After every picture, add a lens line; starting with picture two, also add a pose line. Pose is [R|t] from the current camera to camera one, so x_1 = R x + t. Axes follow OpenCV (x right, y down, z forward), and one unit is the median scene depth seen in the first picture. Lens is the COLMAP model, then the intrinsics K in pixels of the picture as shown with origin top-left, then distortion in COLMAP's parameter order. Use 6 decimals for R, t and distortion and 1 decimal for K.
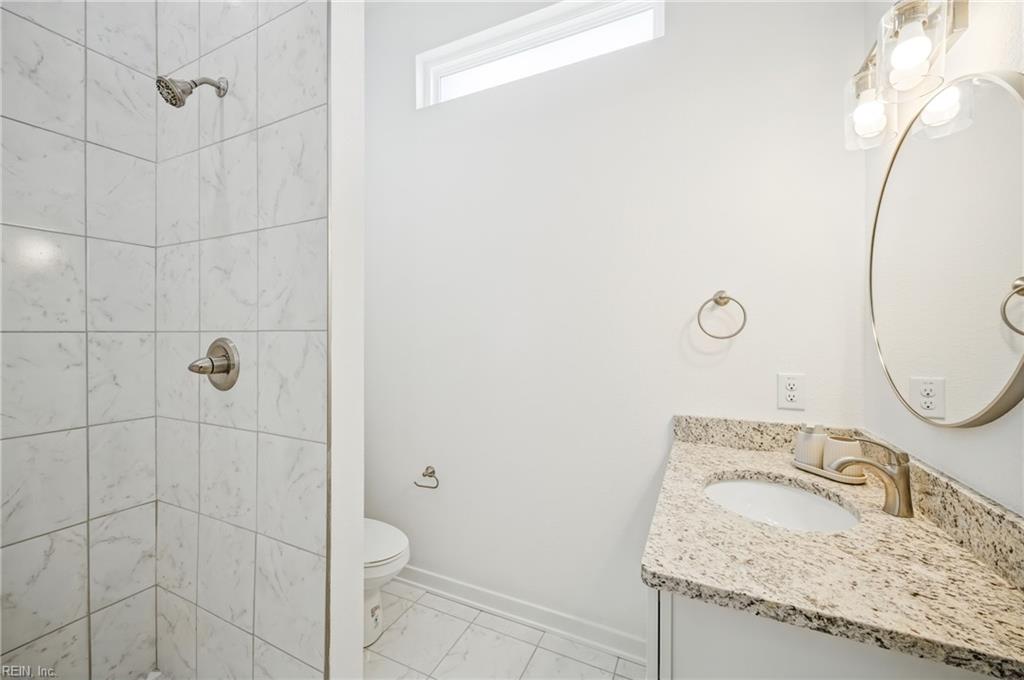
lens RADIAL K [[395.3, 0, 511.5], [0, 395.3, 338.4], [0, 0, 1]] dist [0.002951, 0.000042]
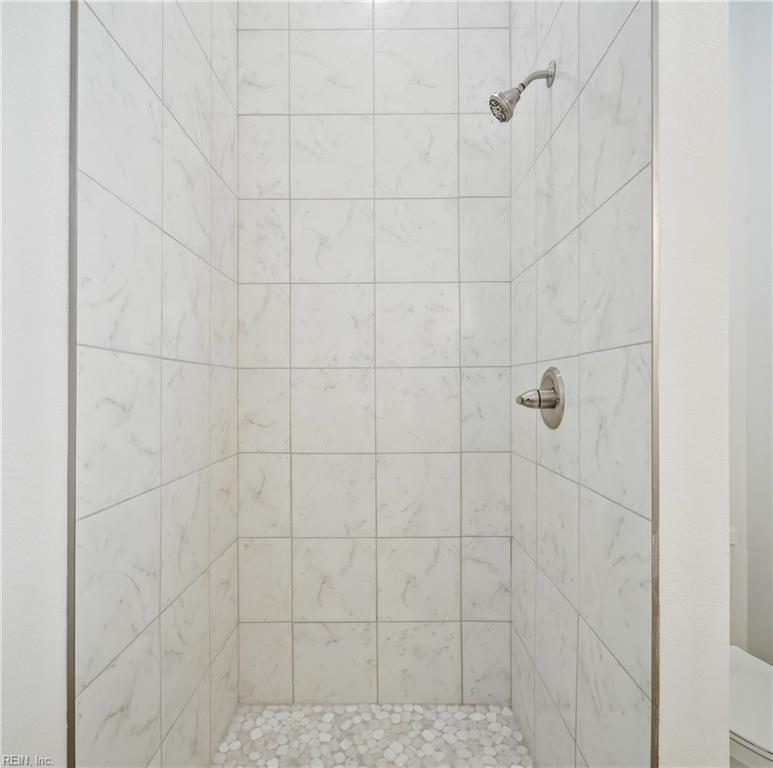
lens RADIAL K [[460.2, 0, 385.9], [0, 460.2, 389.6], [0, 0, 1]] dist [-0.002833, 0.005108]
pose [[0.429135, -0.002509, -0.903237, 0.012150], [0.002558, 0.999996, -0.001563, 0.048744], [0.903237, -0.001640, 0.429140, 0.259994]]
